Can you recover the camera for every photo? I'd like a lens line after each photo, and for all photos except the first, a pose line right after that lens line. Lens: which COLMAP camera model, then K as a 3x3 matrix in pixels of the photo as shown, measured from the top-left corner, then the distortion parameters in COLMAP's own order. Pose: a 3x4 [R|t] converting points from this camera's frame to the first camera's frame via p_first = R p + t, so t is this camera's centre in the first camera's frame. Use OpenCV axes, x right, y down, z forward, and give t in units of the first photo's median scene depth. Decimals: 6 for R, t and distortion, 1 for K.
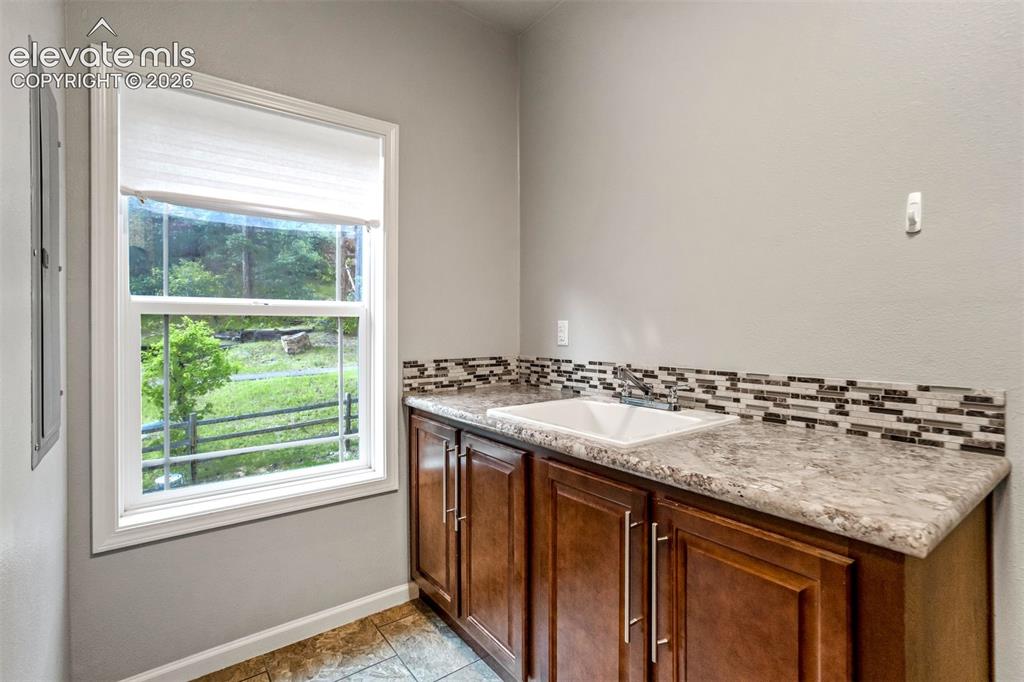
lens RADIAL K [[486.3, 0, 519.4], [0, 486.3, 333.2], [0, 0, 1]] dist [-0.044277, 0.022434]
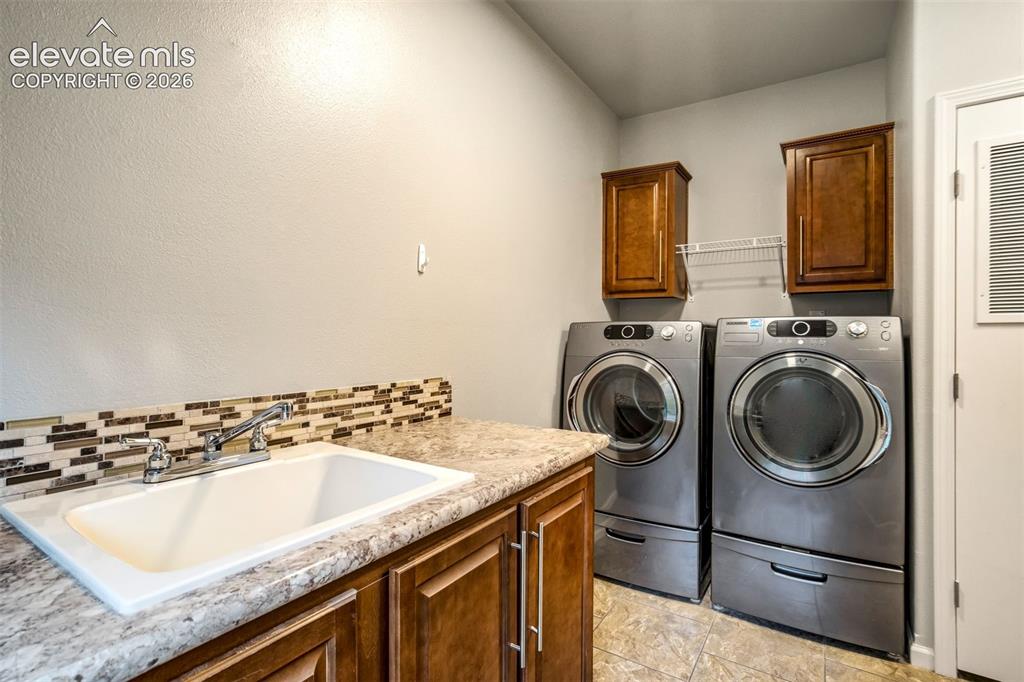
lens RADIAL K [[486.3, 0, 519.4], [0, 486.3, 333.2], [0, 0, 1]] dist [-0.044277, 0.022434]
pose [[-0.343116, 0.005019, 0.939280, -0.535800], [0.003917, 0.999985, -0.003913, -0.020353], [-0.939285, 0.002337, -0.343131, 1.041975]]
